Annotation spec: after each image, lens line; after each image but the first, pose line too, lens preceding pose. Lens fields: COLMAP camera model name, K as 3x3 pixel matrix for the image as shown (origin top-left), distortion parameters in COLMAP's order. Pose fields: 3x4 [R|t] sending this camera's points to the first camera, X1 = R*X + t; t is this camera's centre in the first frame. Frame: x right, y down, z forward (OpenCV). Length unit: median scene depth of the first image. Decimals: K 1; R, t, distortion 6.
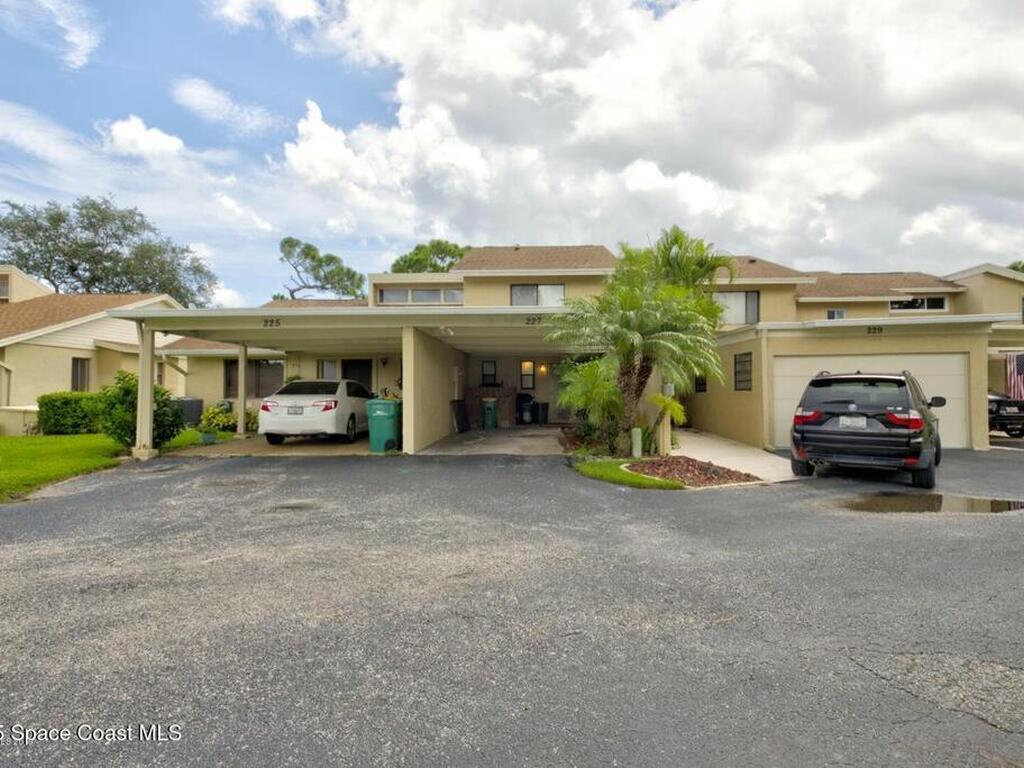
lens RADIAL K [[609.1, 0, 511.7], [0, 609.1, 383.4], [0, 0, 1]] dist [0.049361, -0.007972]
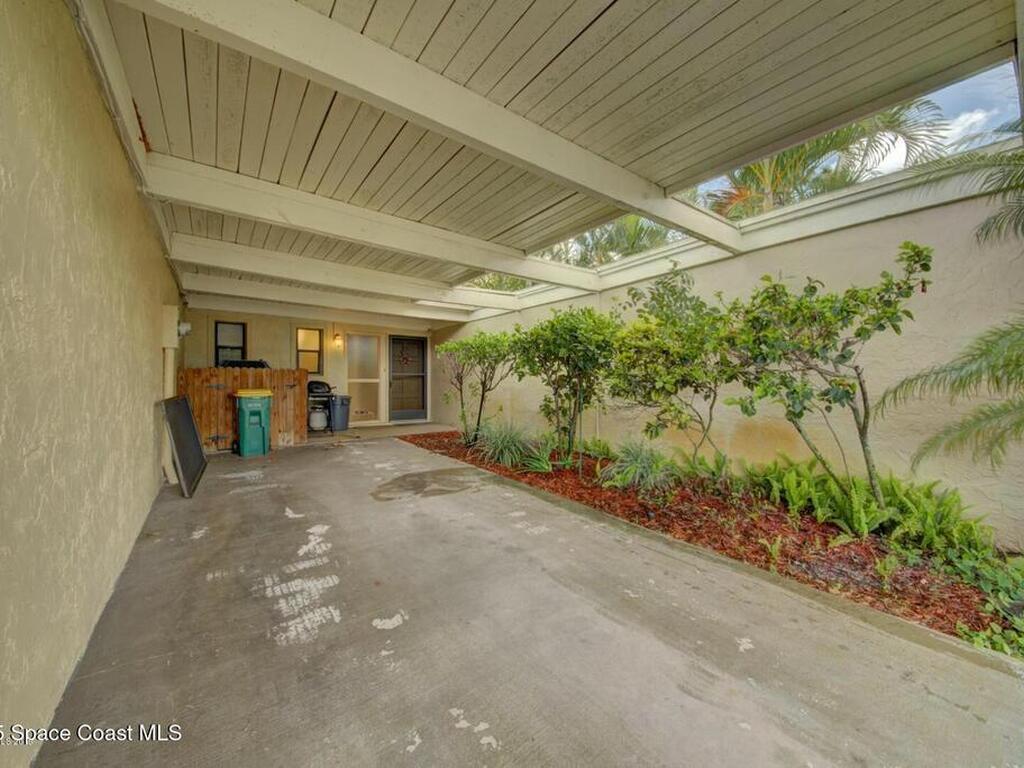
lens RADIAL K [[404.1, 0, 518.4], [0, 404.1, 380.5], [0, 0, 1]] dist [0.018609, -0.002668]
pose [[0.769424, 0.008375, 0.638683, -0.096308], [-0.018686, 0.999781, 0.009401, 0.011395], [-0.638464, -0.019168, 0.769413, 0.738480]]
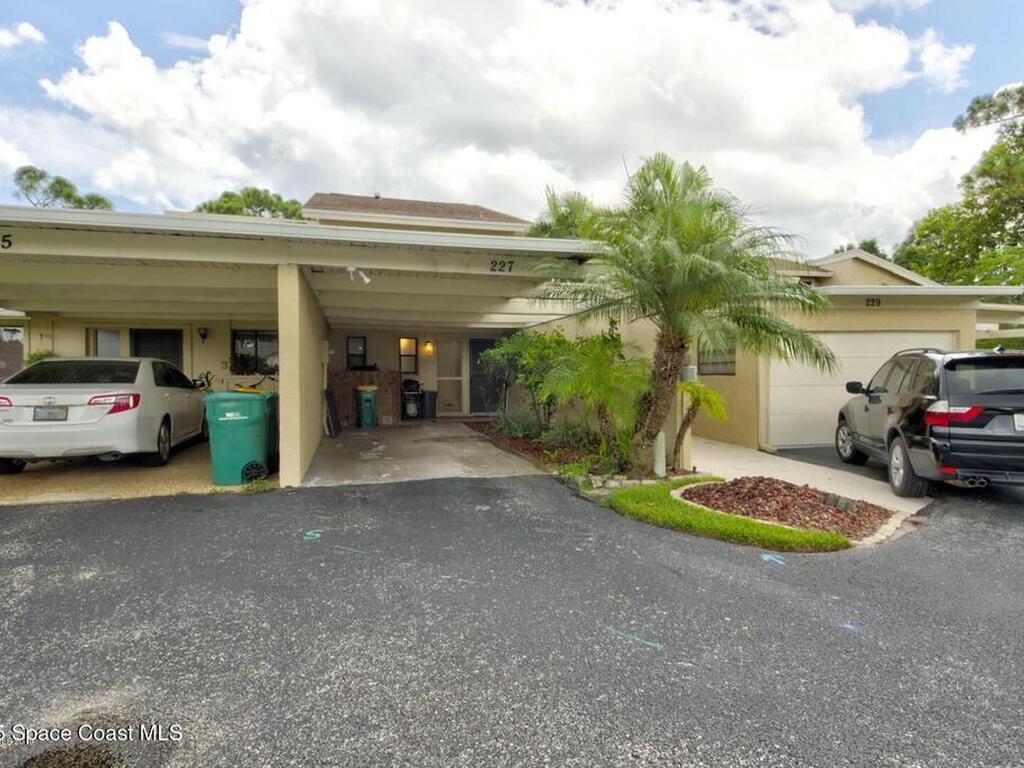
lens RADIAL K [[609.1, 0, 510.9], [0, 609.1, 381.8], [0, 0, 1]] dist [0.049361, -0.007972]
pose [[0.953654, -0.004676, 0.300870, -0.110284], [-0.002404, 0.999729, 0.023158, 0.002187], [-0.300897, -0.022808, 0.953384, 0.296901]]
